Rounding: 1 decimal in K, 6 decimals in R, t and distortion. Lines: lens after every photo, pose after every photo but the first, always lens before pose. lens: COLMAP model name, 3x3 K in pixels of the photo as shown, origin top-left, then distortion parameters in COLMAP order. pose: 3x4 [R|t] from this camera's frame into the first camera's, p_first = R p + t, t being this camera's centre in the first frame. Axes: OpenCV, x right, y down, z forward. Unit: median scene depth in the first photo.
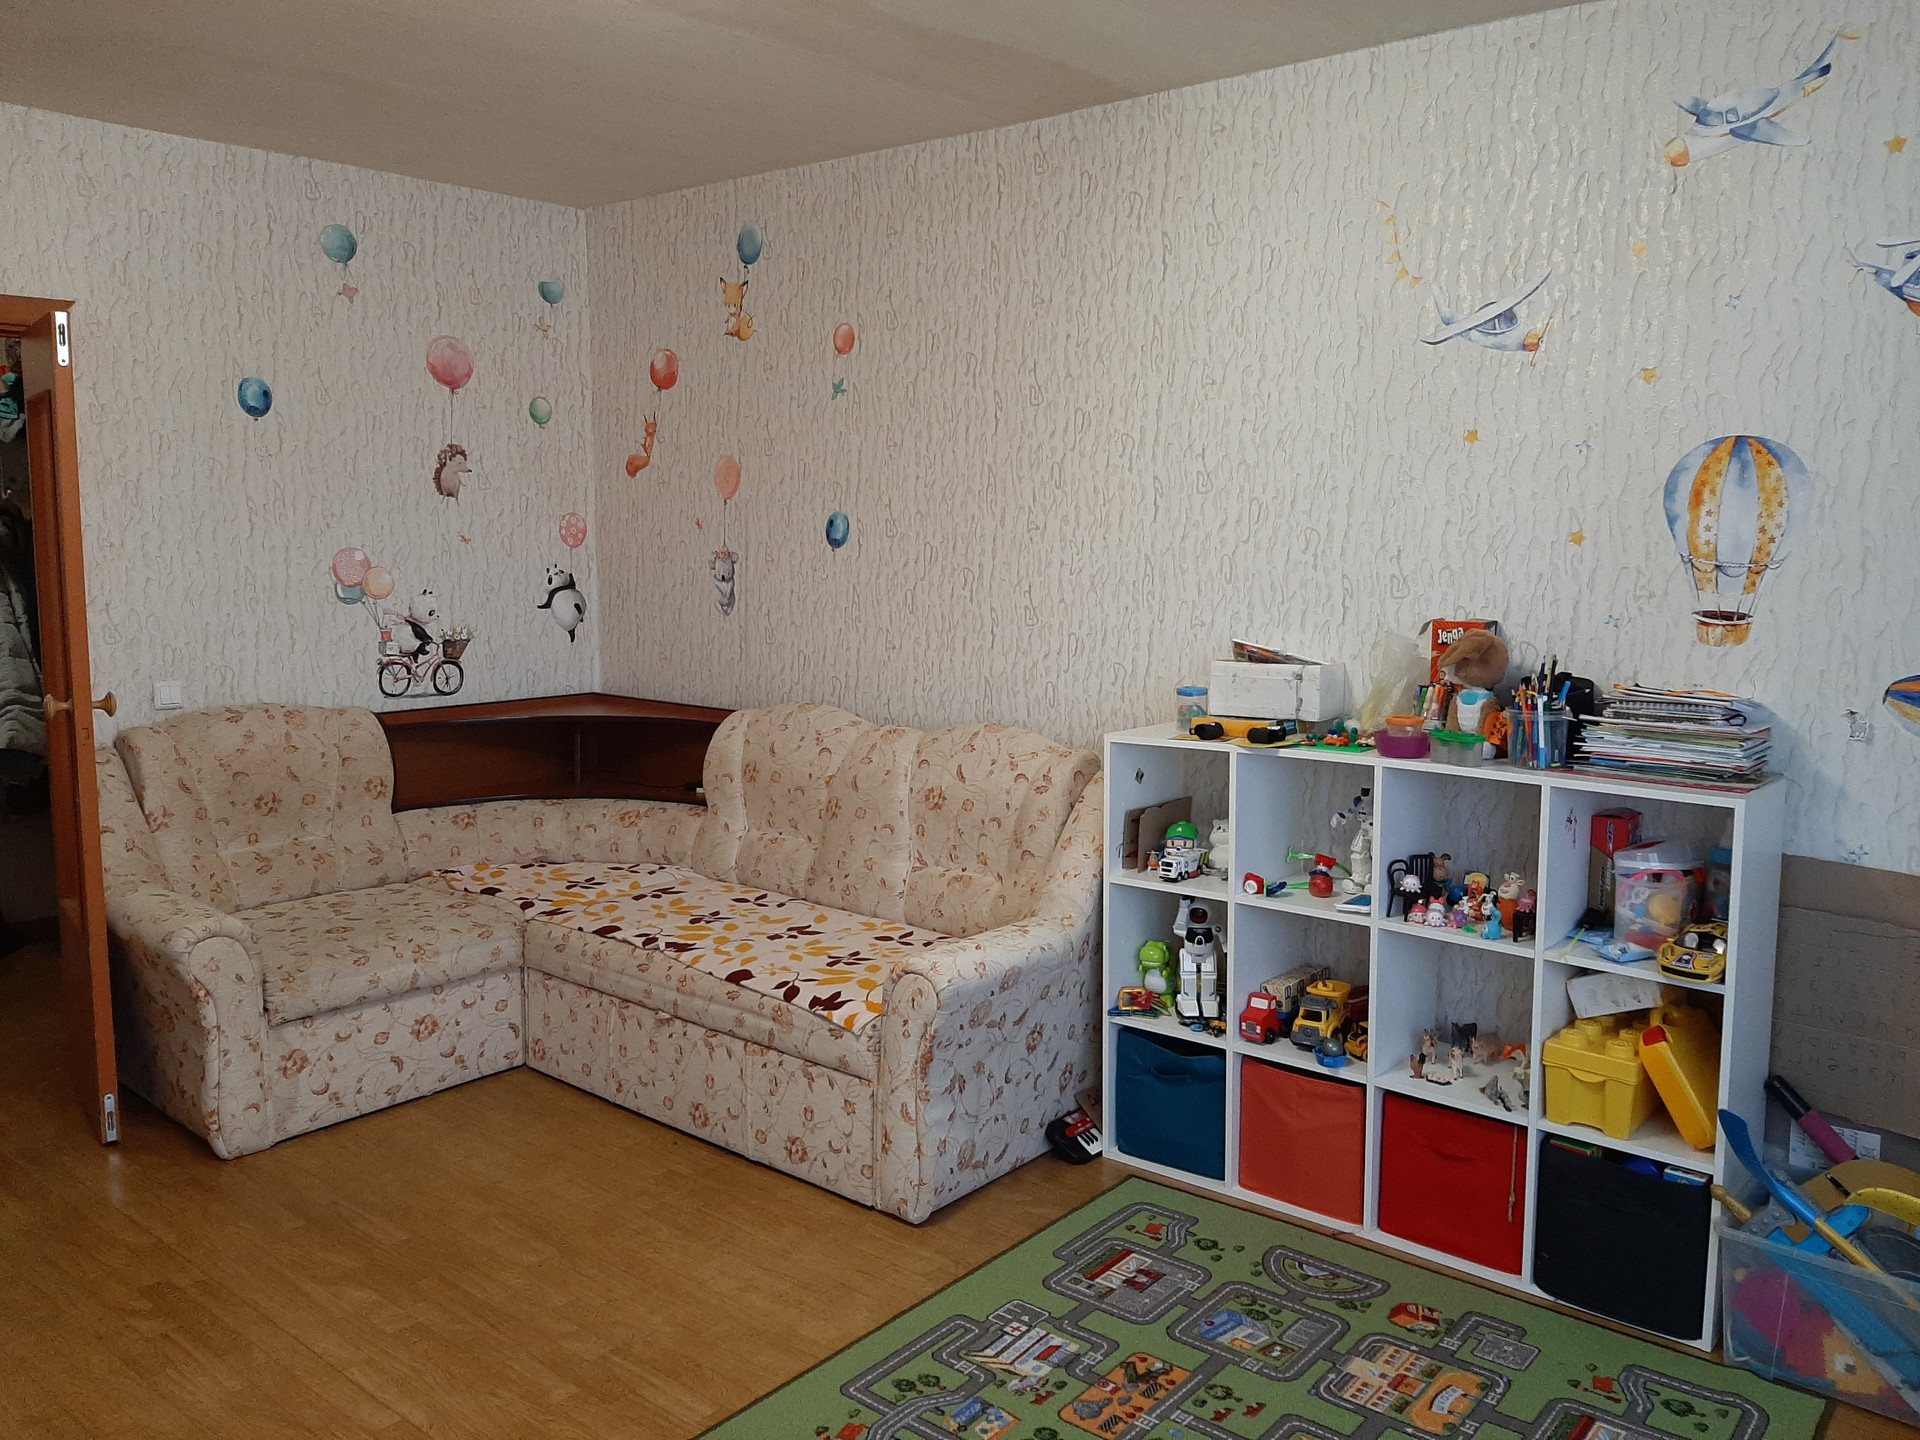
lens RADIAL K [[1499.6, 0, 969.0], [0, 1499.6, 709.8], [0, 0, 1]] dist [-0.005966, -0.006827]
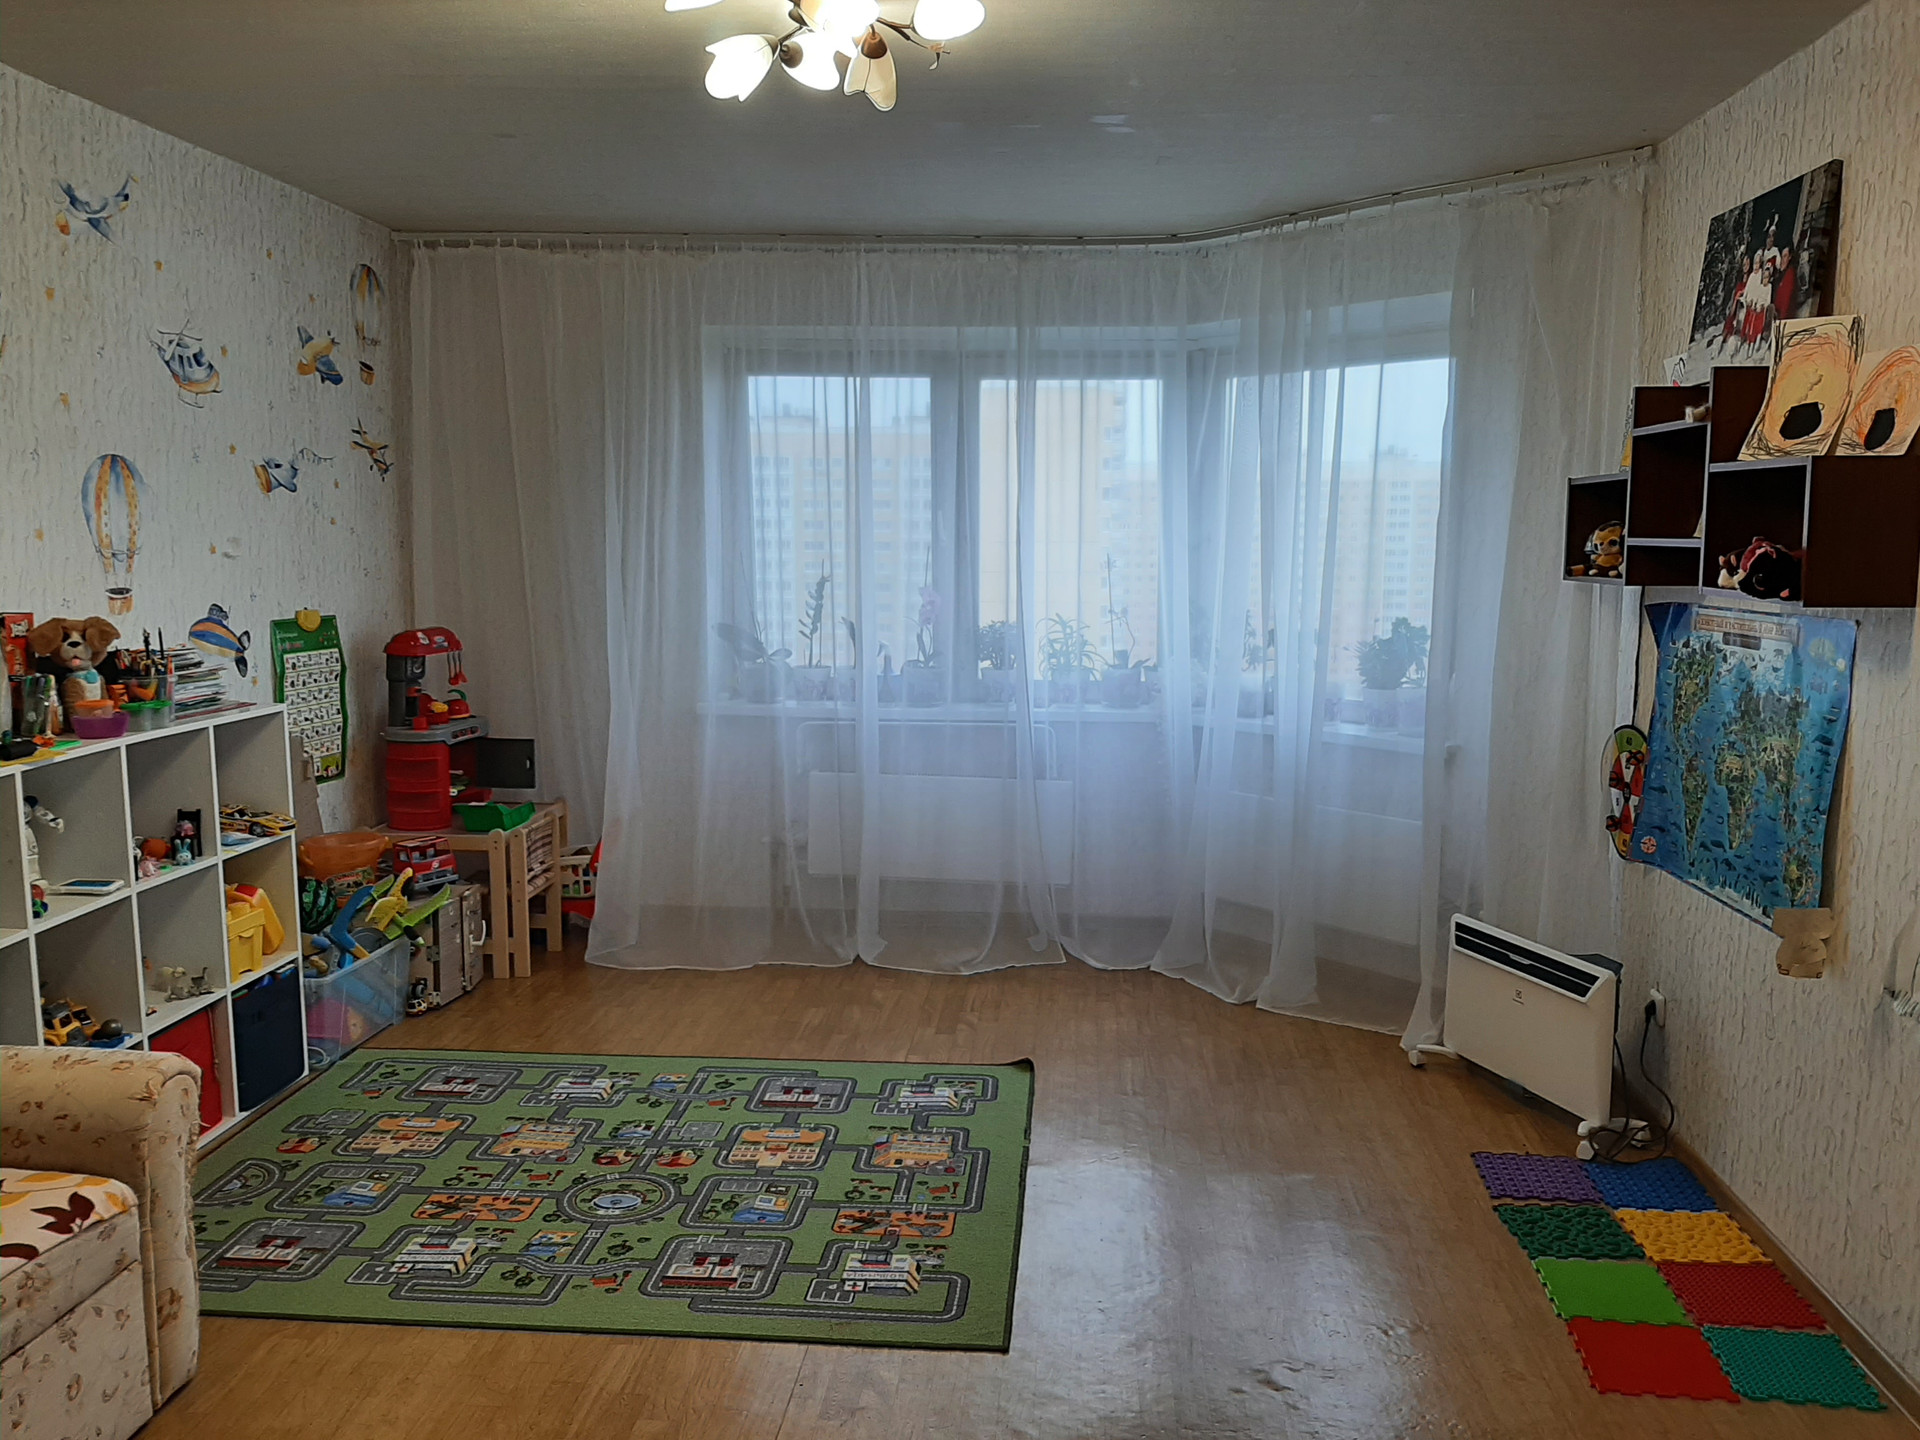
lens RADIAL K [[1499.6, 0, 964.9], [0, 1499.6, 720.9], [0, 0, 1]] dist [-0.005966, -0.006827]
pose [[-0.566676, -0.107147, 0.816945, -1.027193], [0.108797, 0.973096, 0.203094, -0.142169], [-0.816726, 0.203969, -0.539773, 1.160895]]
